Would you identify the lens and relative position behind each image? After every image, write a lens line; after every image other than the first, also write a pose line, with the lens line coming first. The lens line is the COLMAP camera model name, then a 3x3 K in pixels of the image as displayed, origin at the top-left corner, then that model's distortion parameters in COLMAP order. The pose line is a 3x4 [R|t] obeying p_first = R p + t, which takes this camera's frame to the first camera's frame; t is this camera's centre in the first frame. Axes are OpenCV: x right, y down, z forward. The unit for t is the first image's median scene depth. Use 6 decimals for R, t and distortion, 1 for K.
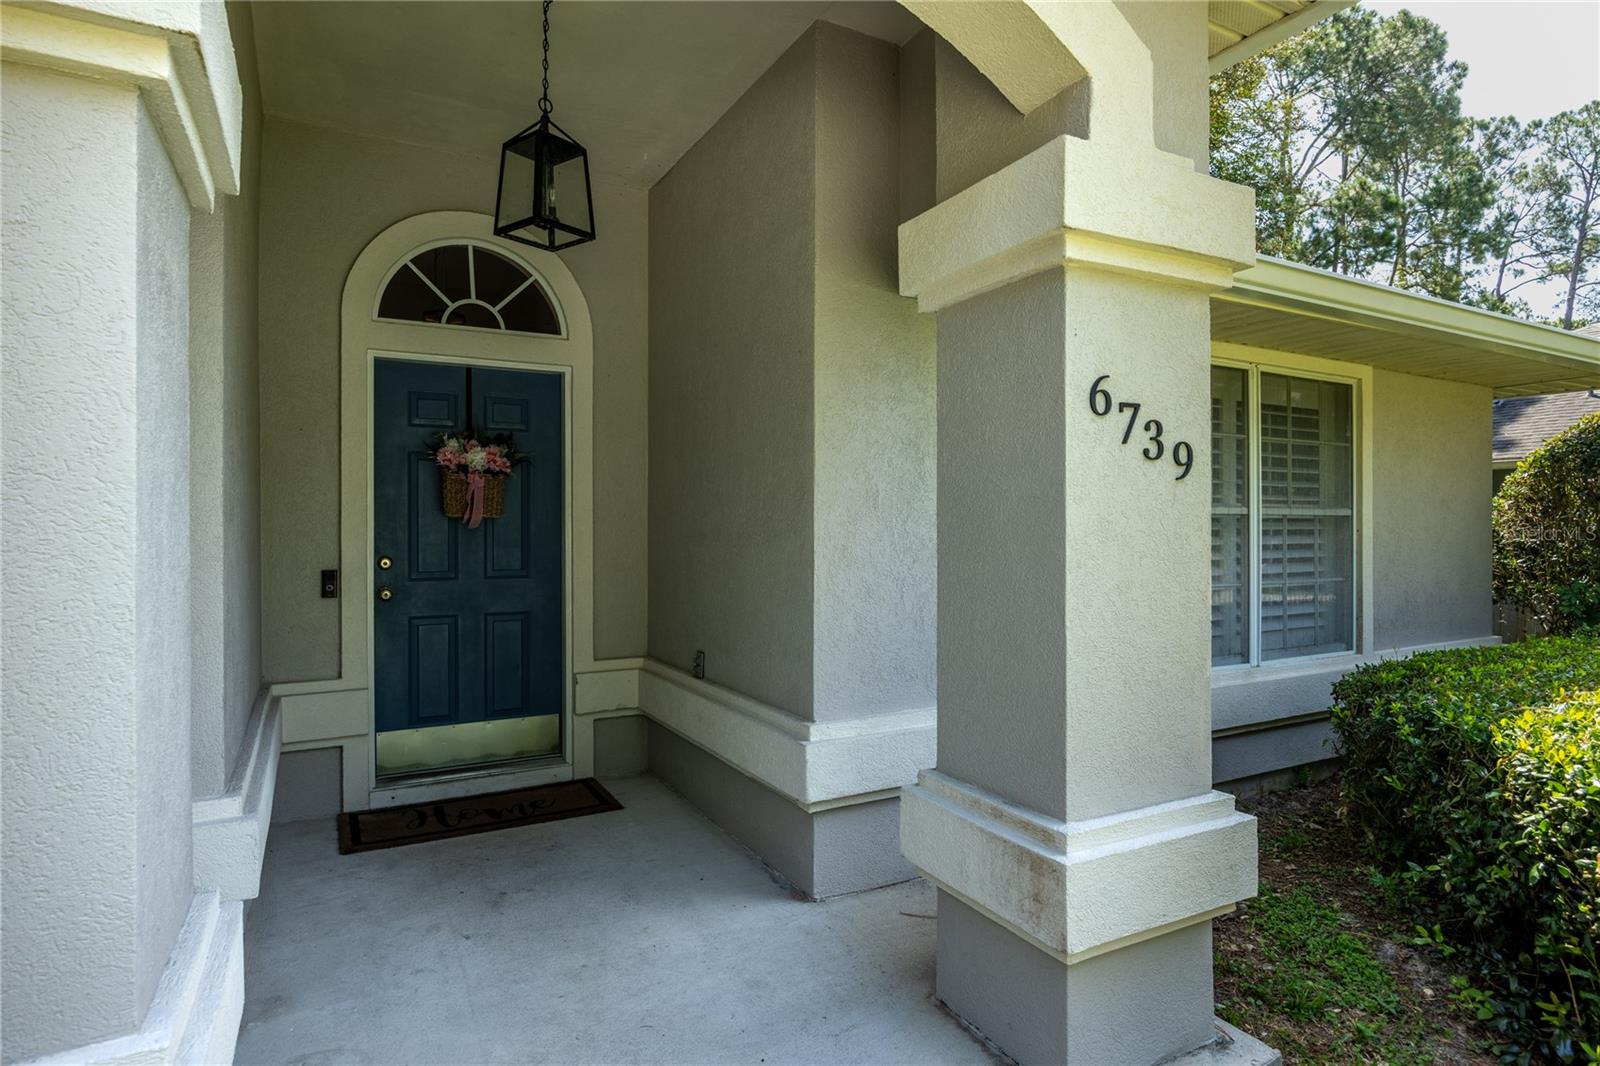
lens RADIAL K [[869.7, 0, 795.3], [0, 869.7, 526.3], [0, 0, 1]] dist [-0.001182, 0.000049]
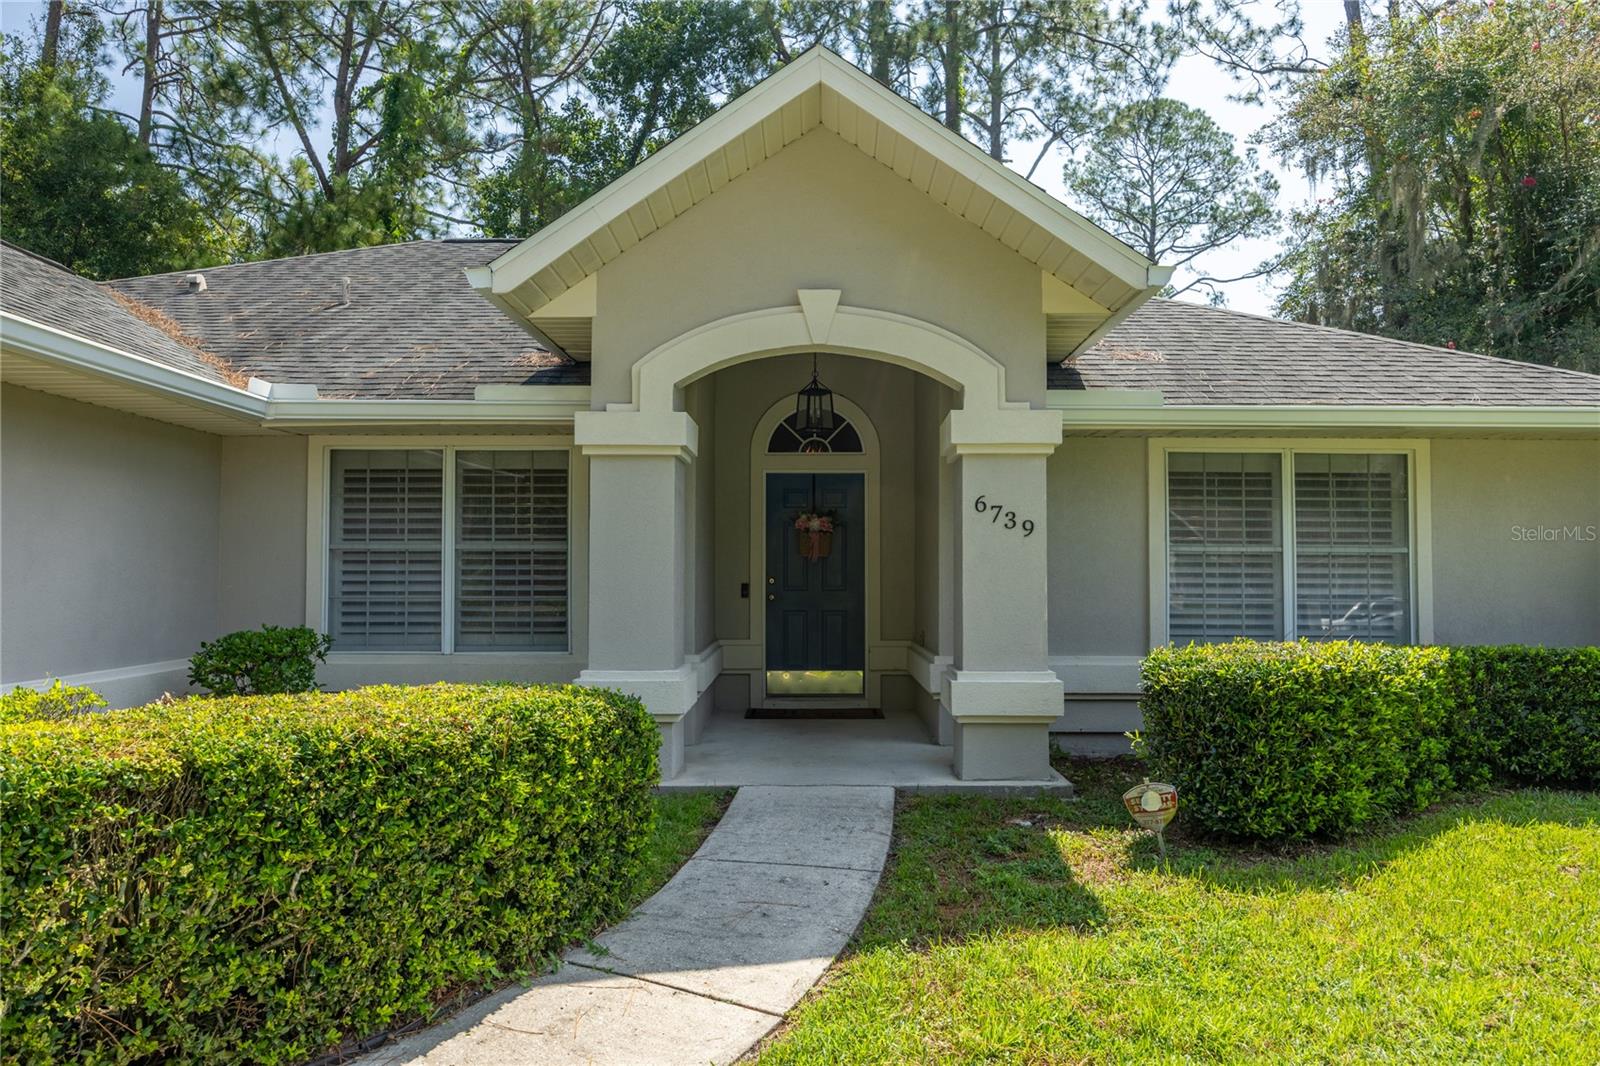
lens RADIAL K [[1059.1, 0, 804.0], [0, 1059.1, 536.0], [0, 0, 1]] dist [0.004865, 0.006721]
pose [[0.875883, -0.013766, -0.482328, 0.698734], [-0.004994, 0.999281, -0.037588, 0.031251], [0.482498, 0.035332, 0.875184, -0.980453]]
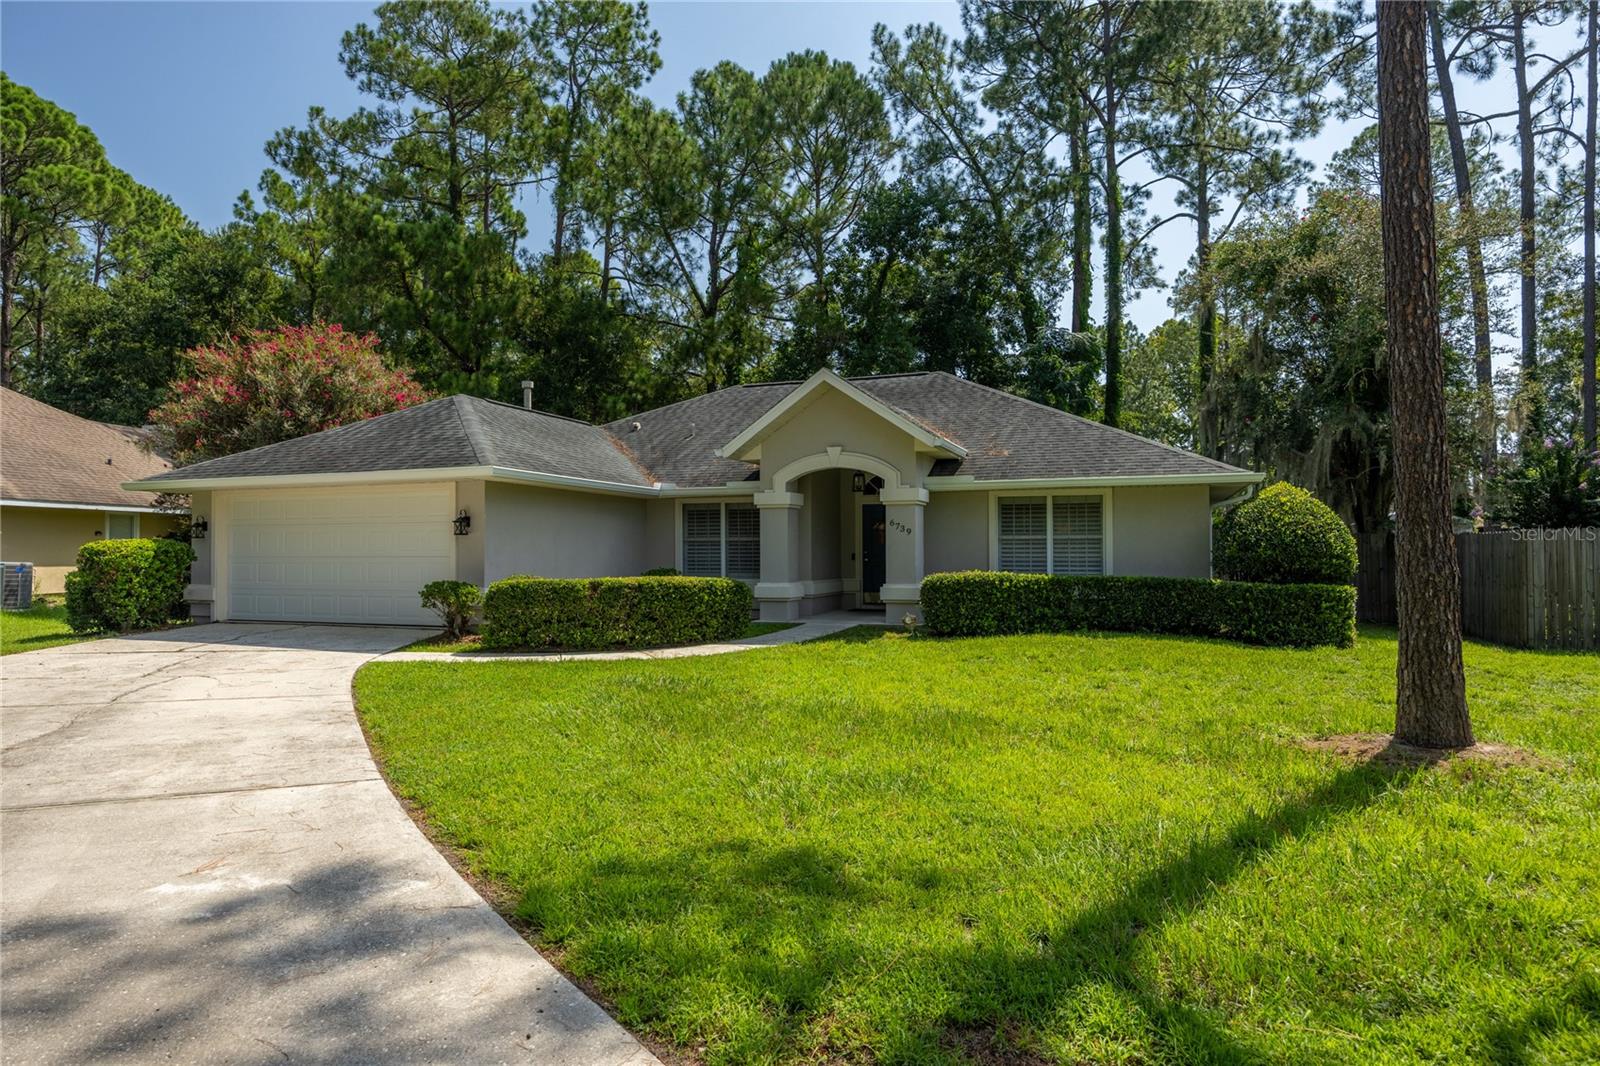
lens RADIAL K [[948.3, 0, 792.6], [0, 948.3, 531.3], [0, 0, 1]] dist [-0.005597, -0.000160]
pose [[0.651267, -0.017594, -0.758644, 2.788382], [-0.000413, 0.999723, -0.023540, 0.048067], [0.758848, 0.015644, 0.651079, -2.261036]]
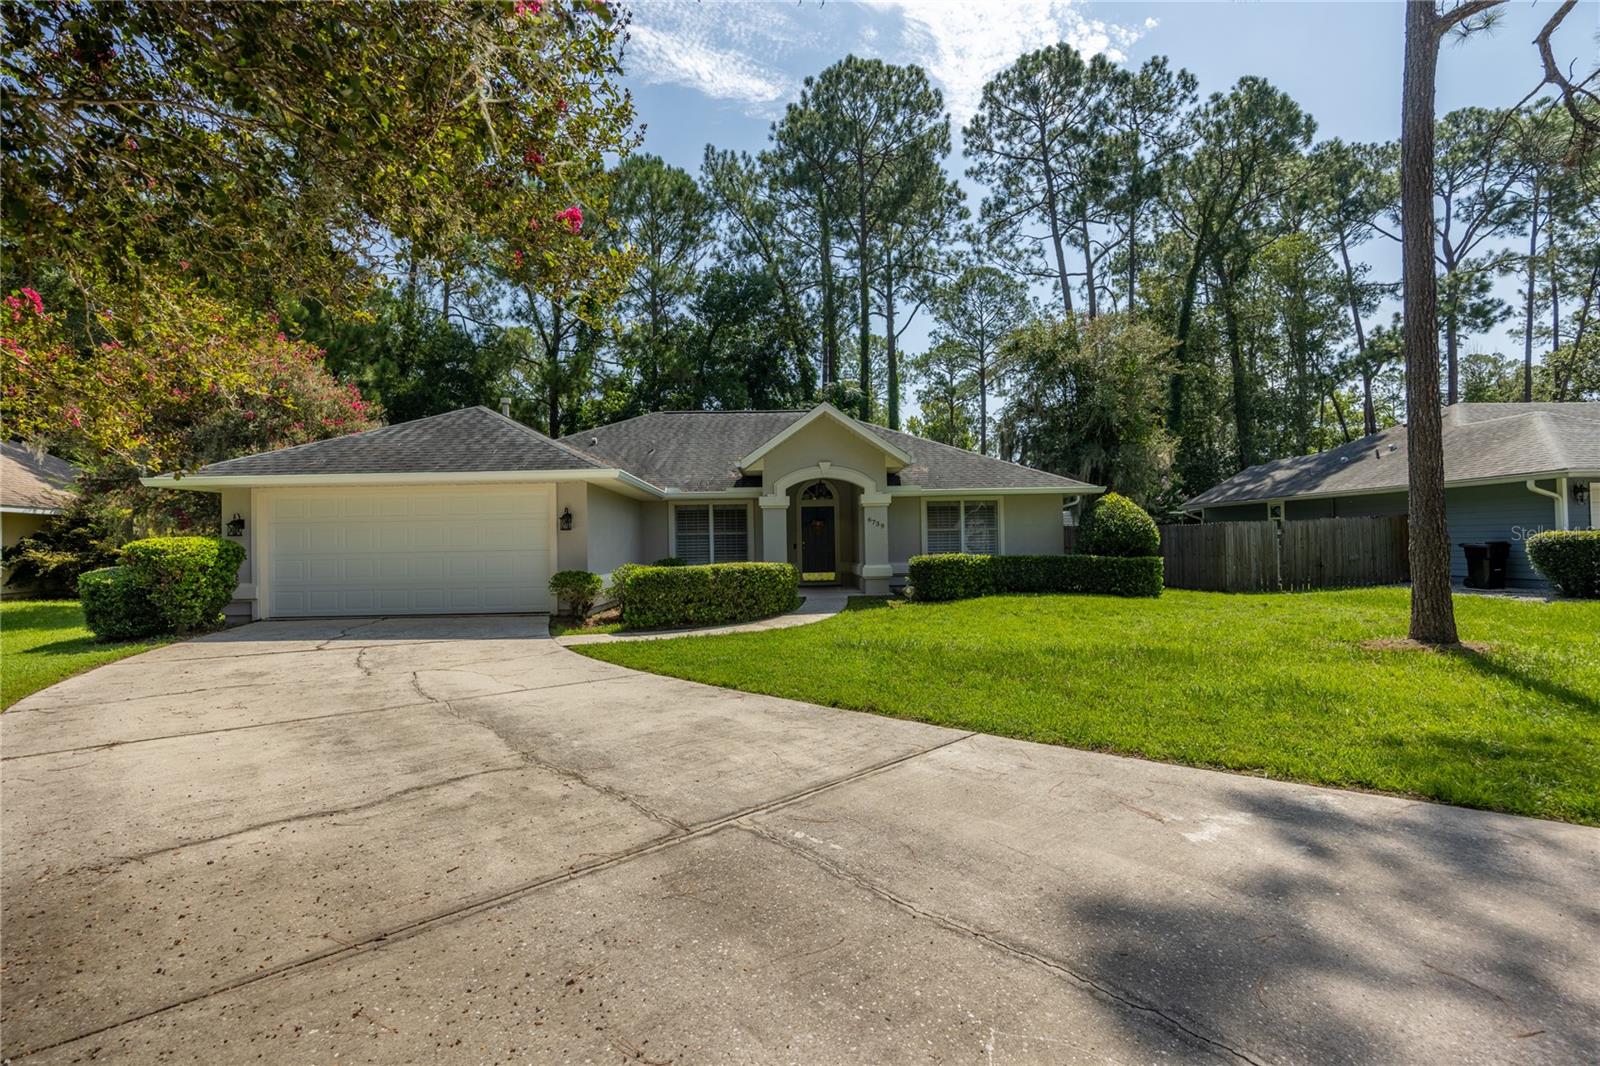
lens RADIAL K [[700.3, 0, 794.1], [0, 700.3, 533.4], [0, 0, 1]] dist [-0.007624, -0.000030]
pose [[0.888099, -0.021011, -0.459172, 1.553345], [0.015445, 0.999755, -0.015875, 0.053359], [0.459393, 0.007007, 0.888205, -3.049608]]
